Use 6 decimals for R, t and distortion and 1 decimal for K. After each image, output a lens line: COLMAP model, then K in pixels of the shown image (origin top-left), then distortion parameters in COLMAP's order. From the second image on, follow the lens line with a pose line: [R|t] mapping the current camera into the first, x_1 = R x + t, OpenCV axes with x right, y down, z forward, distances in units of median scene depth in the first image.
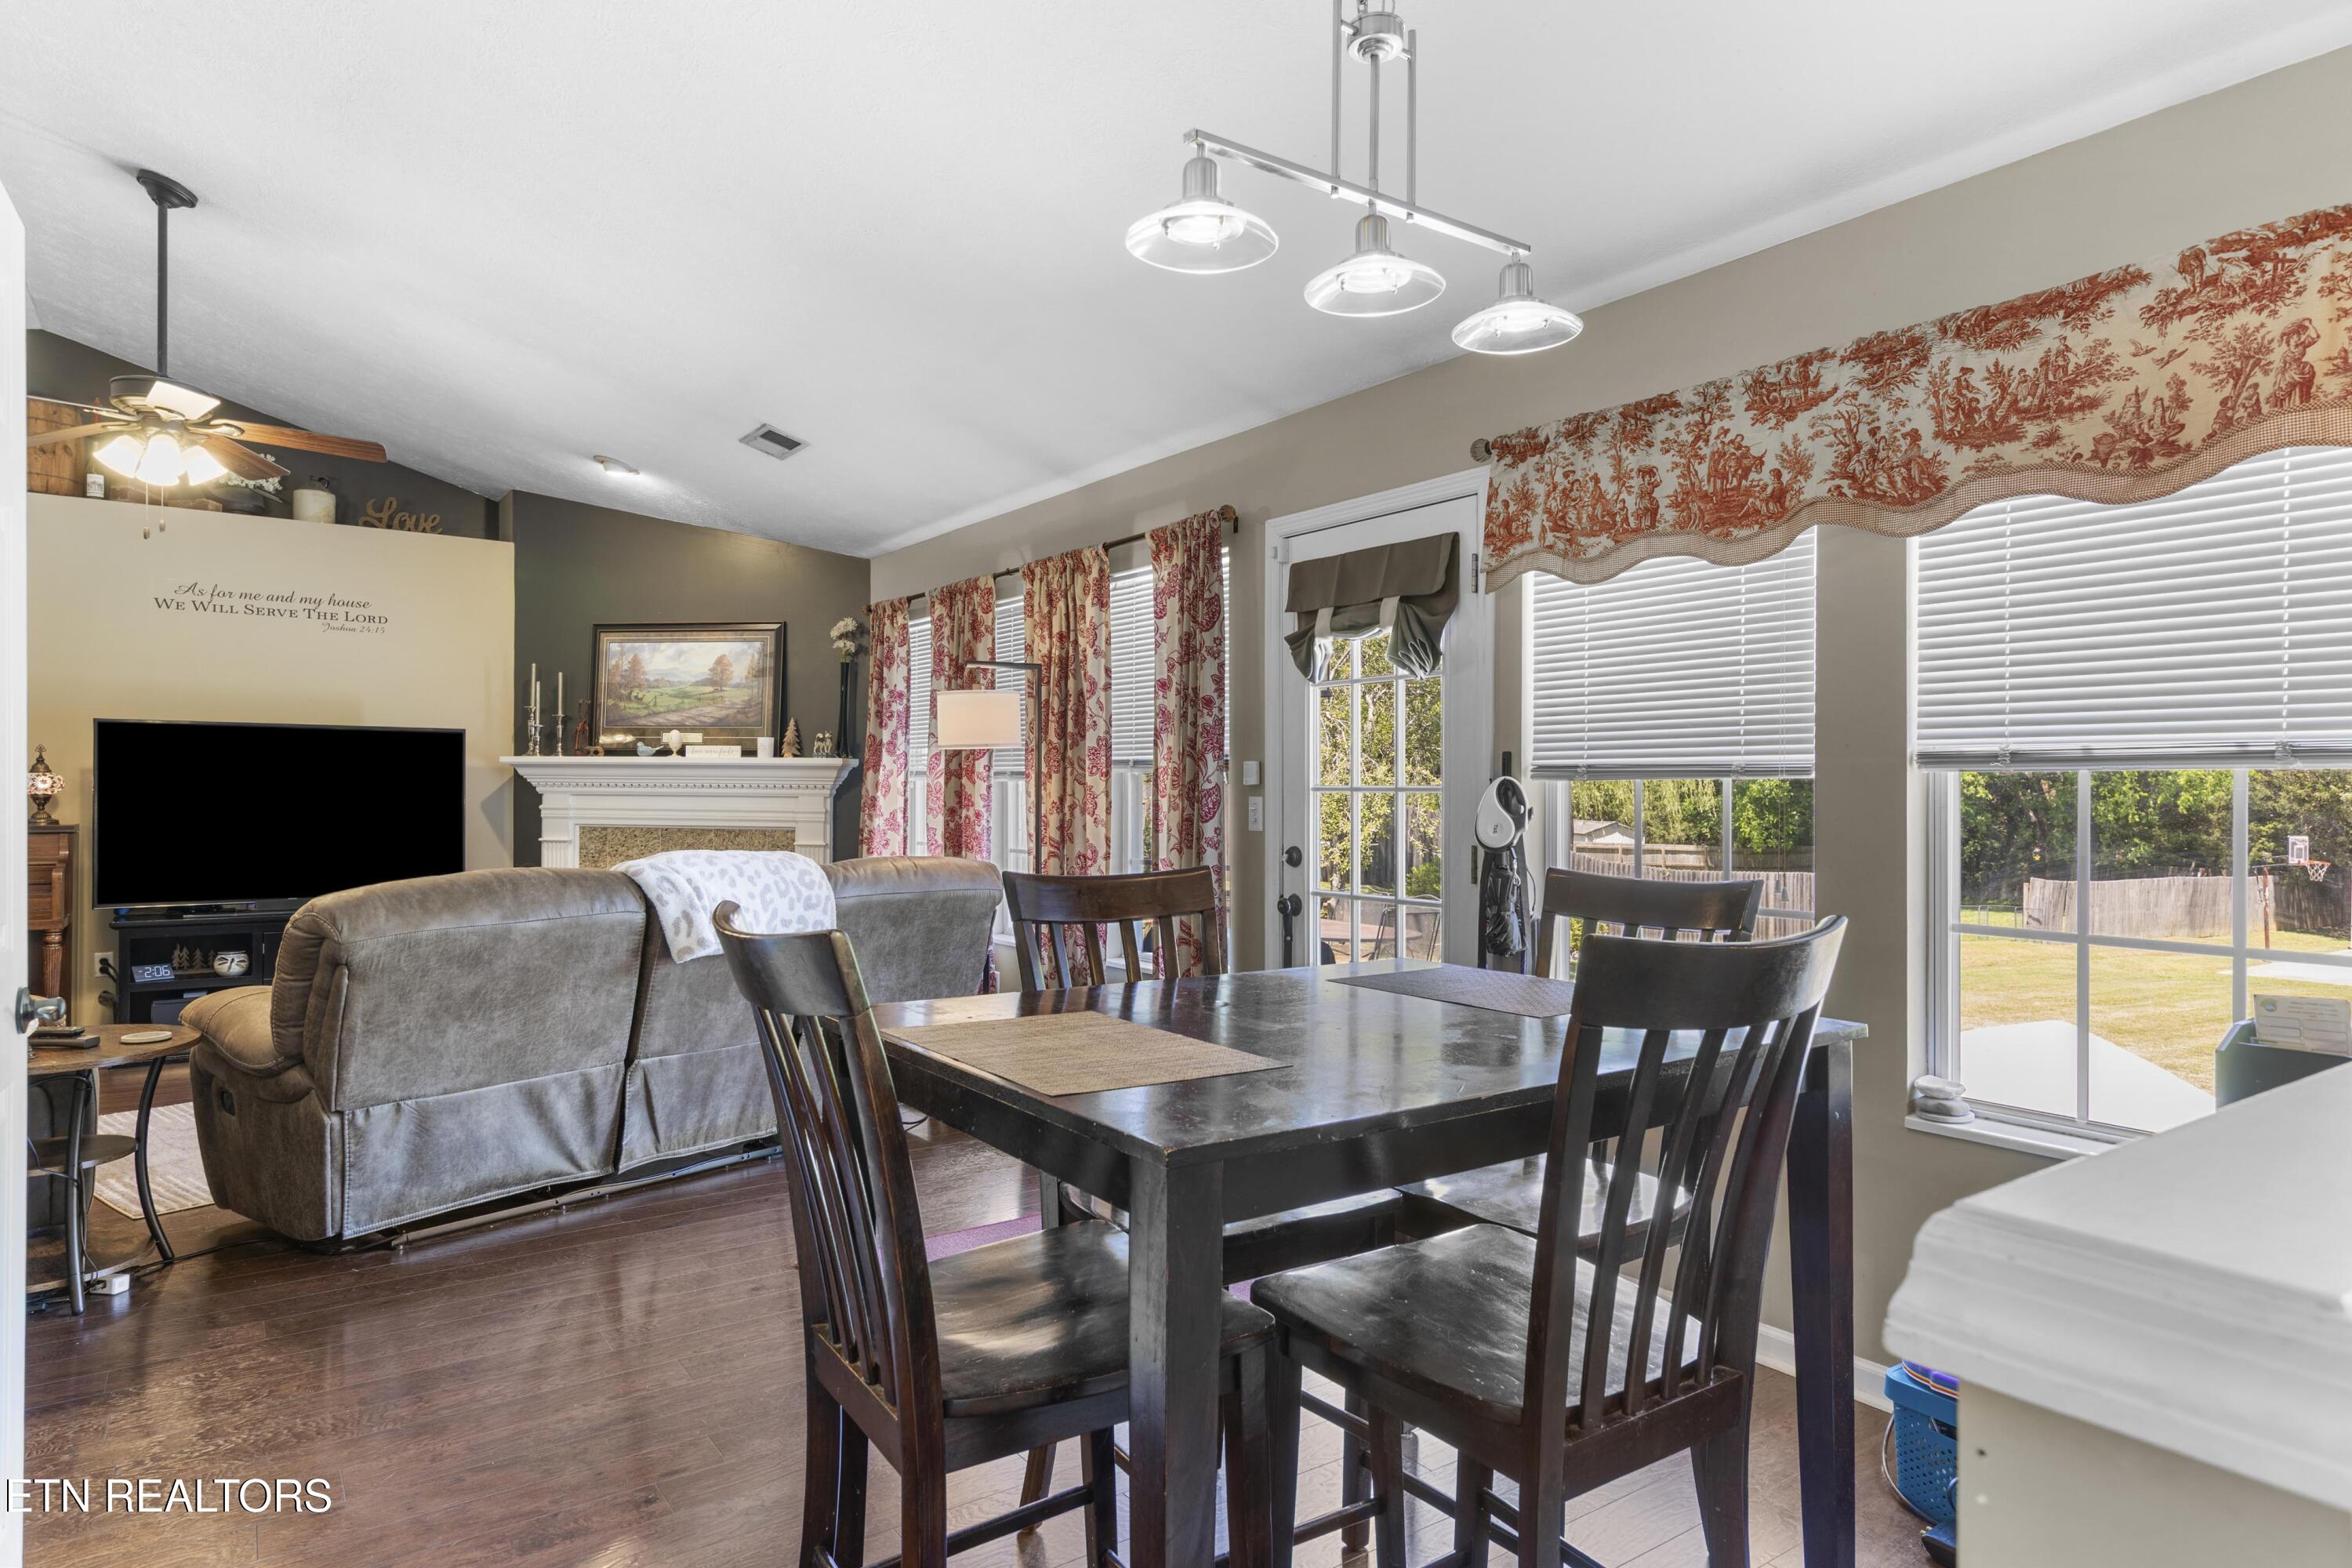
lens RADIAL K [[1327.8, 0, 1172.4], [0, 1327.8, 787.1], [0, 0, 1]] dist [0.007736, -0.000626]
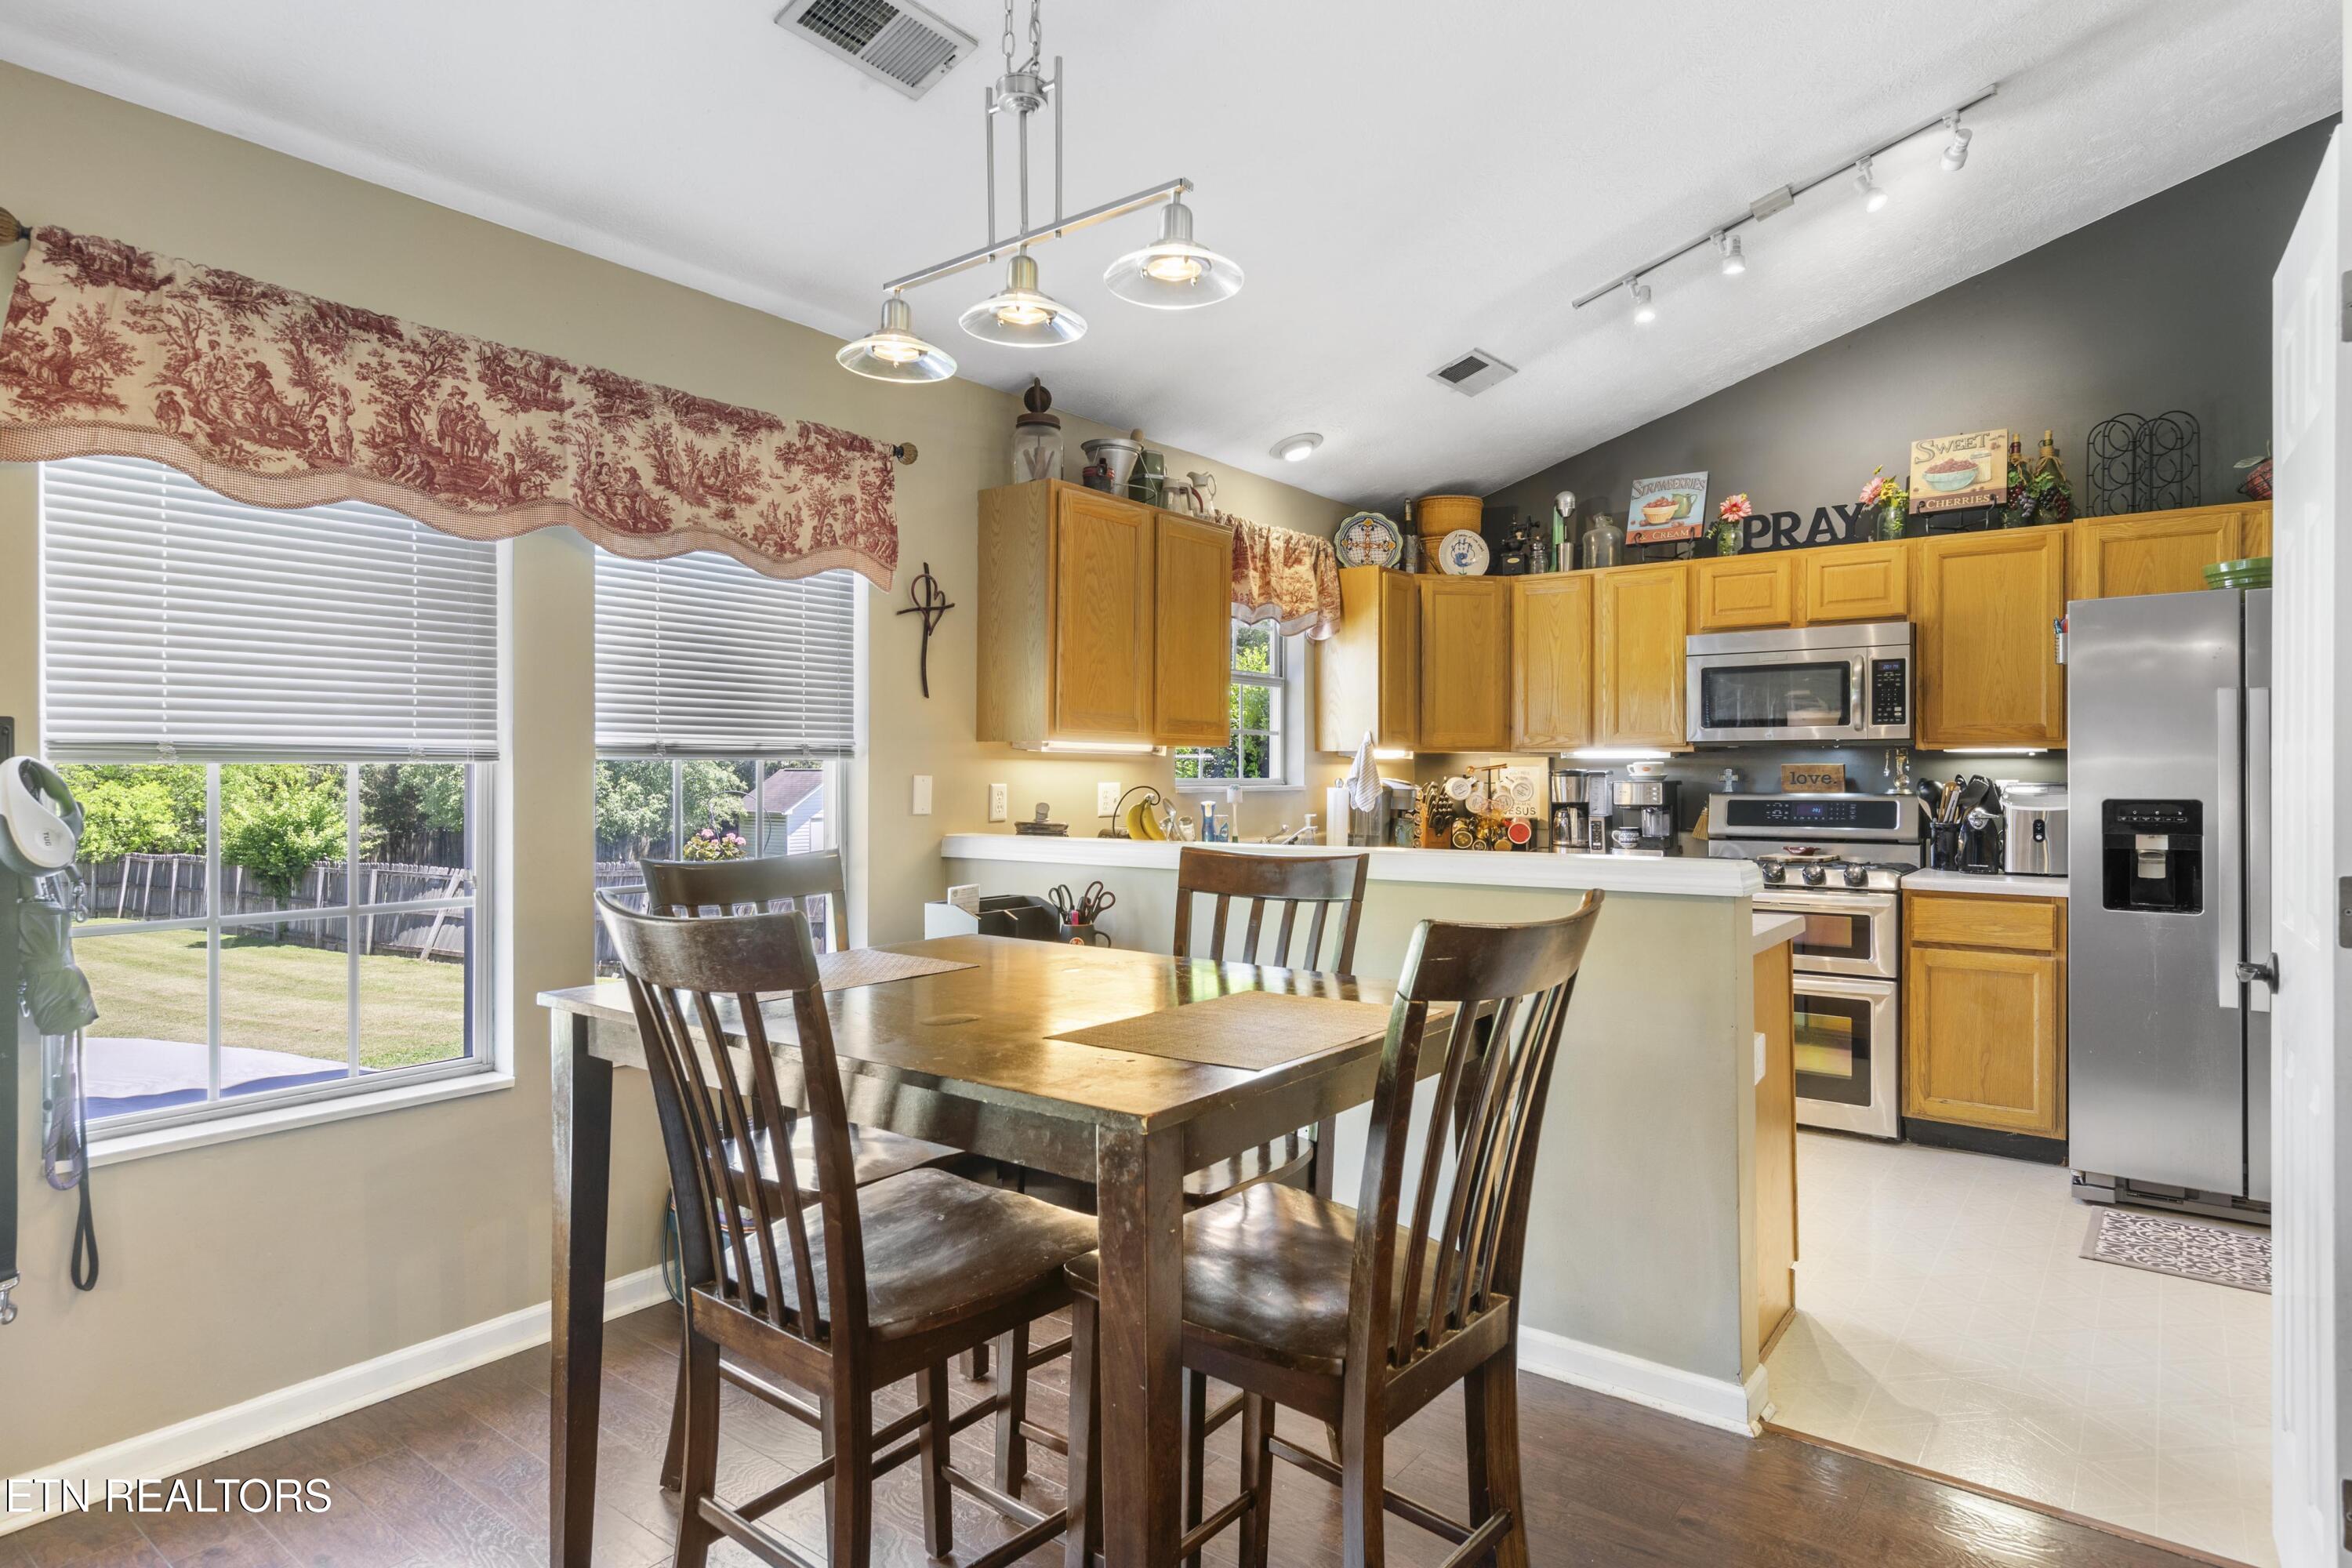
lens RADIAL K [[1278.4, 0, 1167.6], [0, 1278.4, 778.7], [0, 0, 1]] dist [0.006738, -0.000954]
pose [[-0.284825, -0.008457, 0.958542, -0.390292], [-0.003115, 0.999964, 0.007896, -0.003008], [-0.958575, -0.000737, -0.284841, 0.513587]]
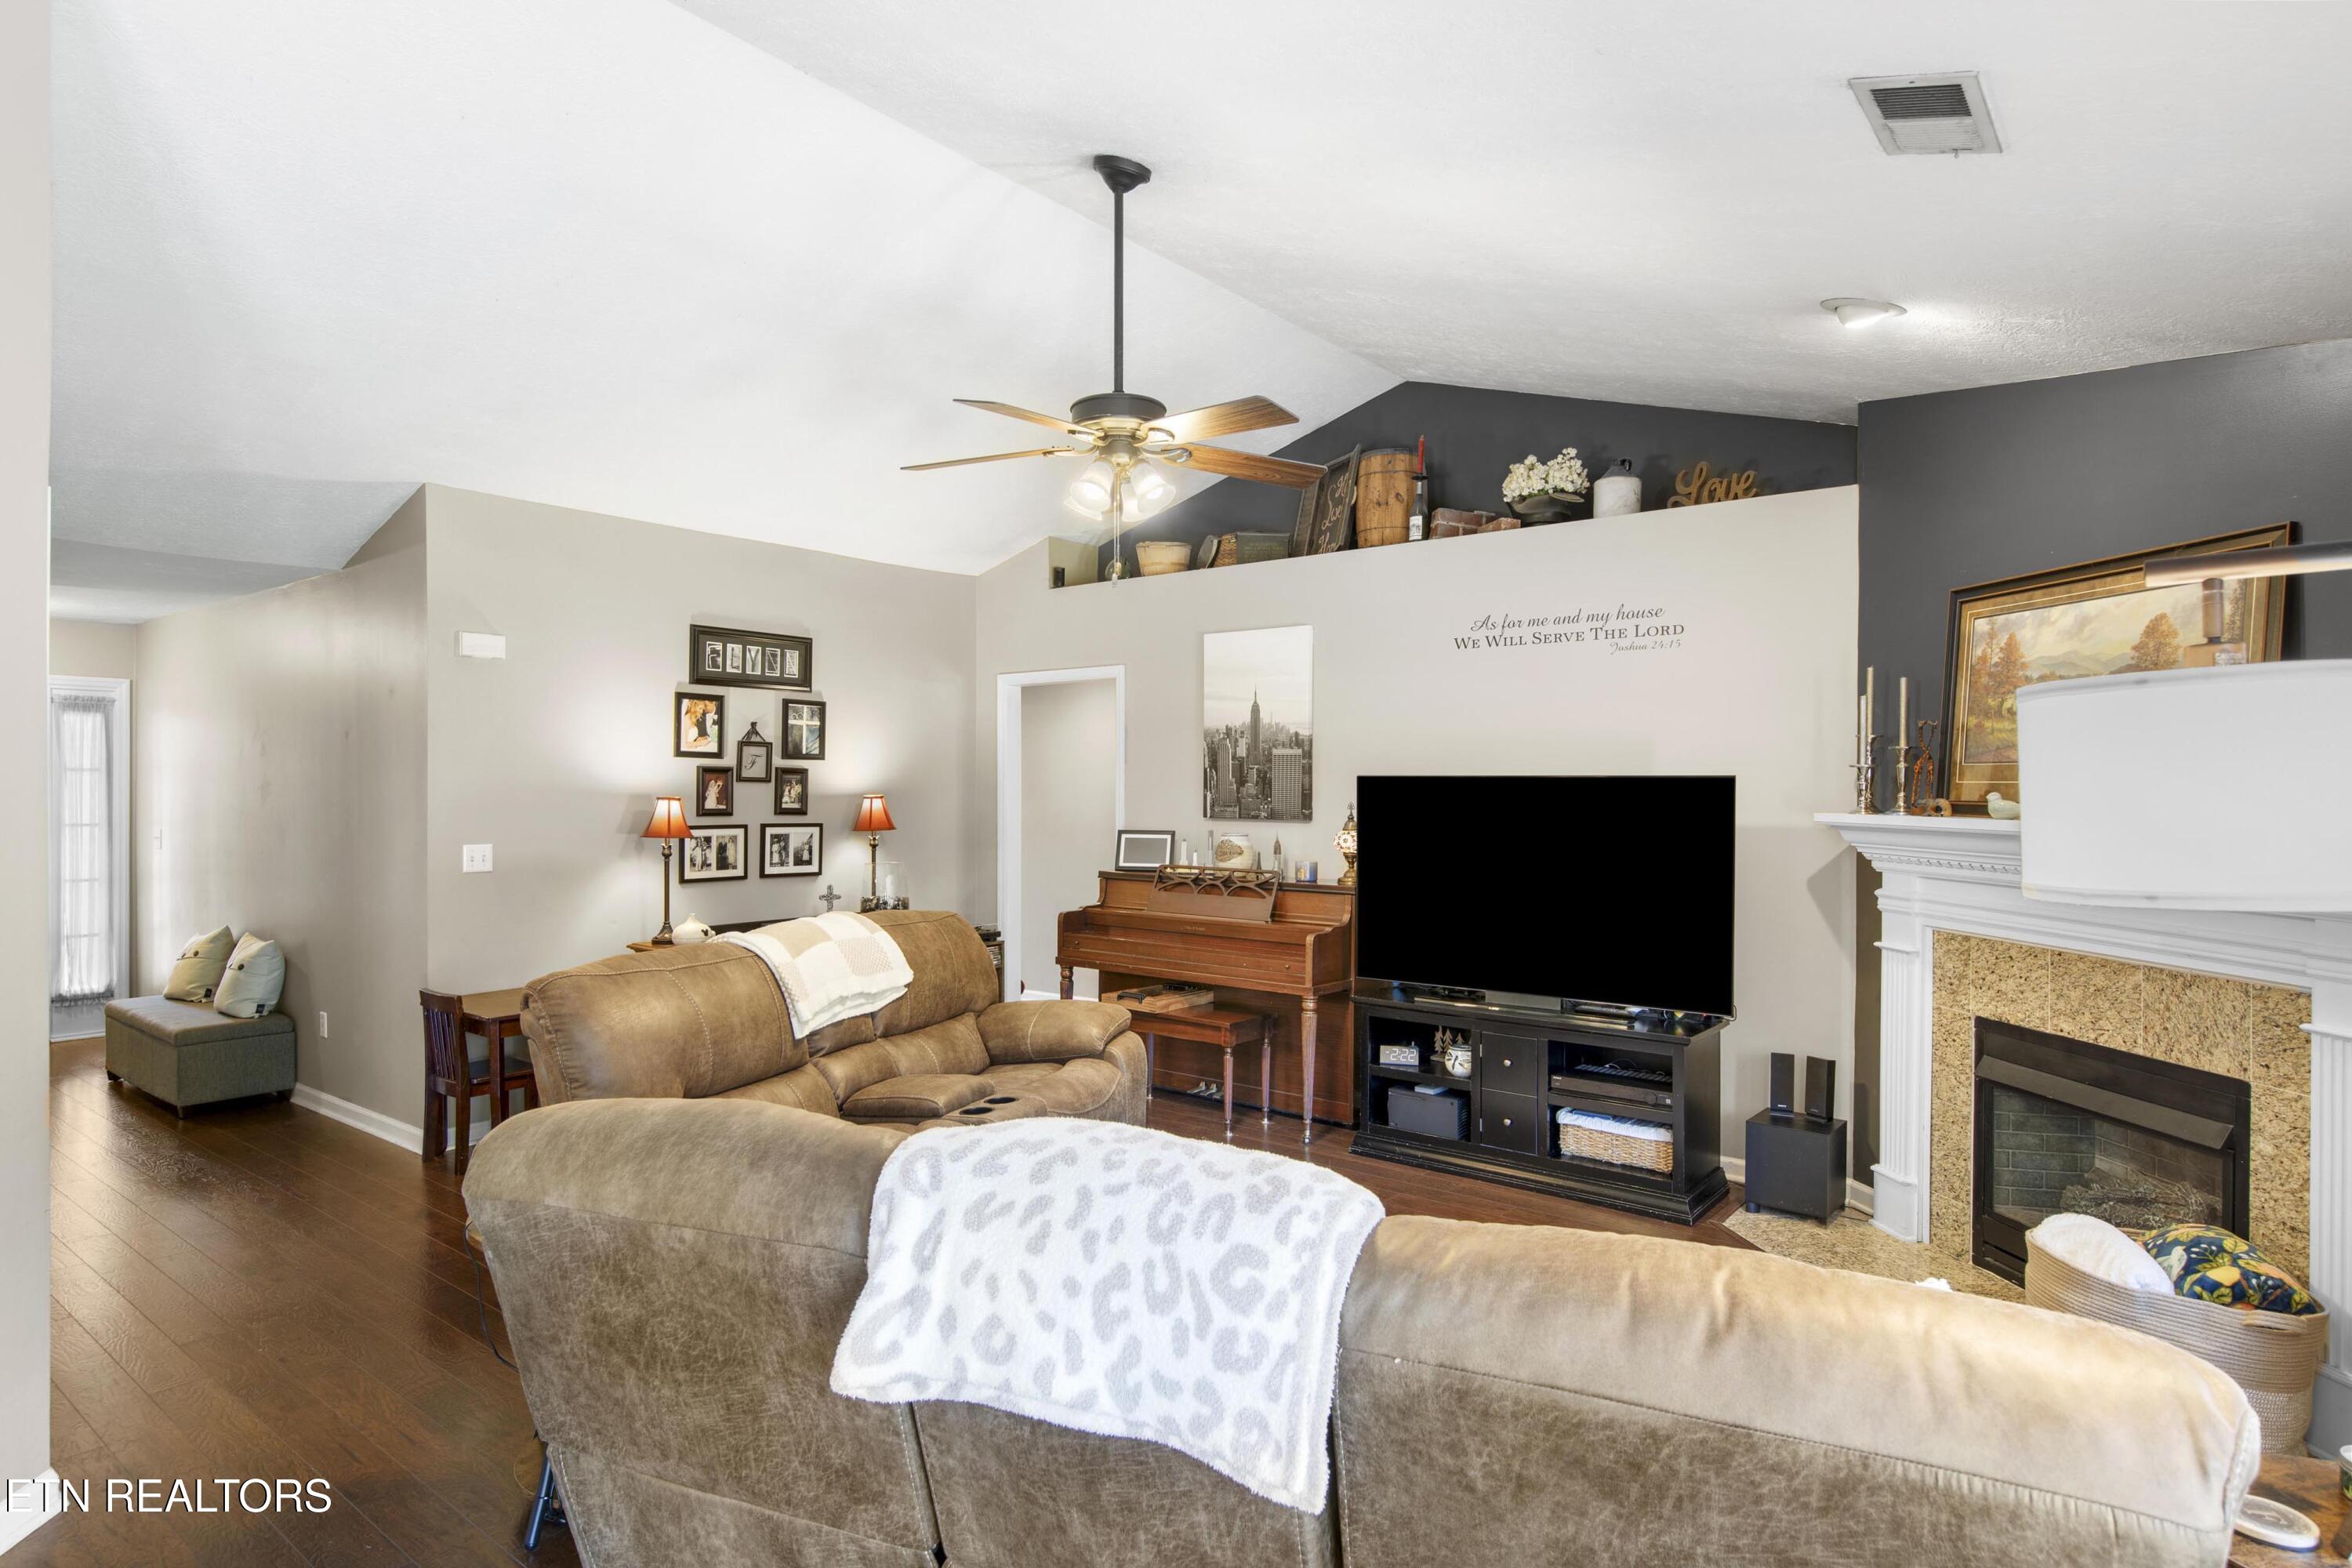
lens RADIAL K [[1285.5, 0, 1142.9], [0, 1285.5, 795.5], [0, 0, 1]] dist [0.012982, -0.002088]
pose [[0.260285, 0.004124, -0.965523, 0.044503], [0.000475, 0.999990, 0.004400, -0.055914], [0.965532, -0.001603, 0.260280, 0.820449]]
